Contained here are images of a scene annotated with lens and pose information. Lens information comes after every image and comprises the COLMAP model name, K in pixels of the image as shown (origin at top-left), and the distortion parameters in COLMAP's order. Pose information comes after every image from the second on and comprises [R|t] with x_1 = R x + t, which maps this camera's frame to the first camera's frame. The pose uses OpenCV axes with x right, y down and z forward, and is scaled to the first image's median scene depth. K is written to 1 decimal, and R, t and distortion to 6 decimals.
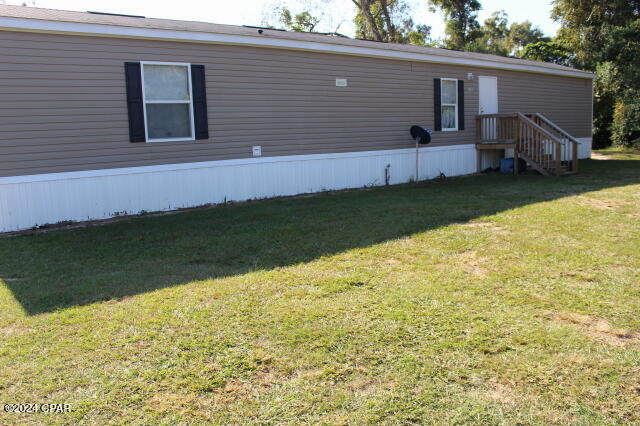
lens RADIAL K [[514.9, 0, 314.3], [0, 514.9, 214.8], [0, 0, 1]] dist [-0.107889, 0.070118]
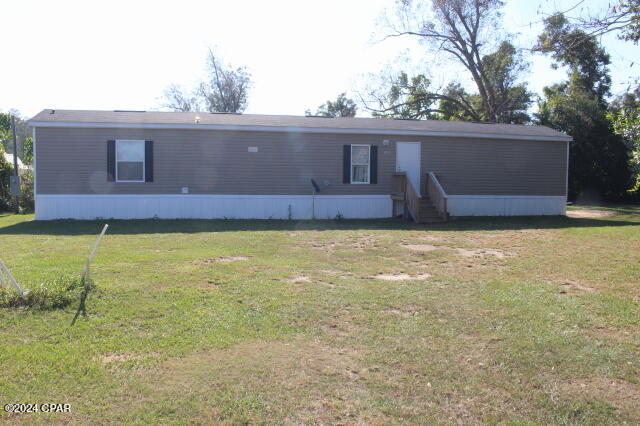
lens RADIAL K [[514.9, 0, 318.0], [0, 514.9, 212.2], [0, 0, 1]] dist [-0.107889, 0.070118]
pose [[0.900217, 0.073075, -0.429266, 0.914322], [-0.109968, 0.992016, -0.061740, 0.002530], [0.421327, 0.102785, 0.901065, -0.292848]]
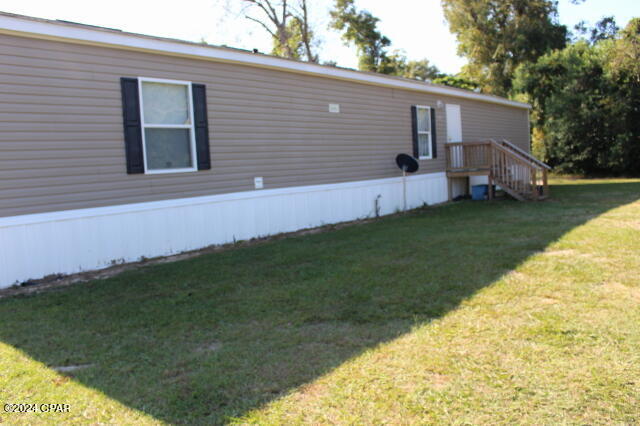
lens RADIAL K [[514.9, 0, 313.9], [0, 514.9, 208.7], [0, 0, 1]] dist [-0.107889, 0.070118]
pose [[0.978519, -0.031661, 0.203711, -0.181928], [0.047446, 0.996197, -0.073076, -0.009623], [-0.200623, 0.081172, 0.976300, 0.109235]]
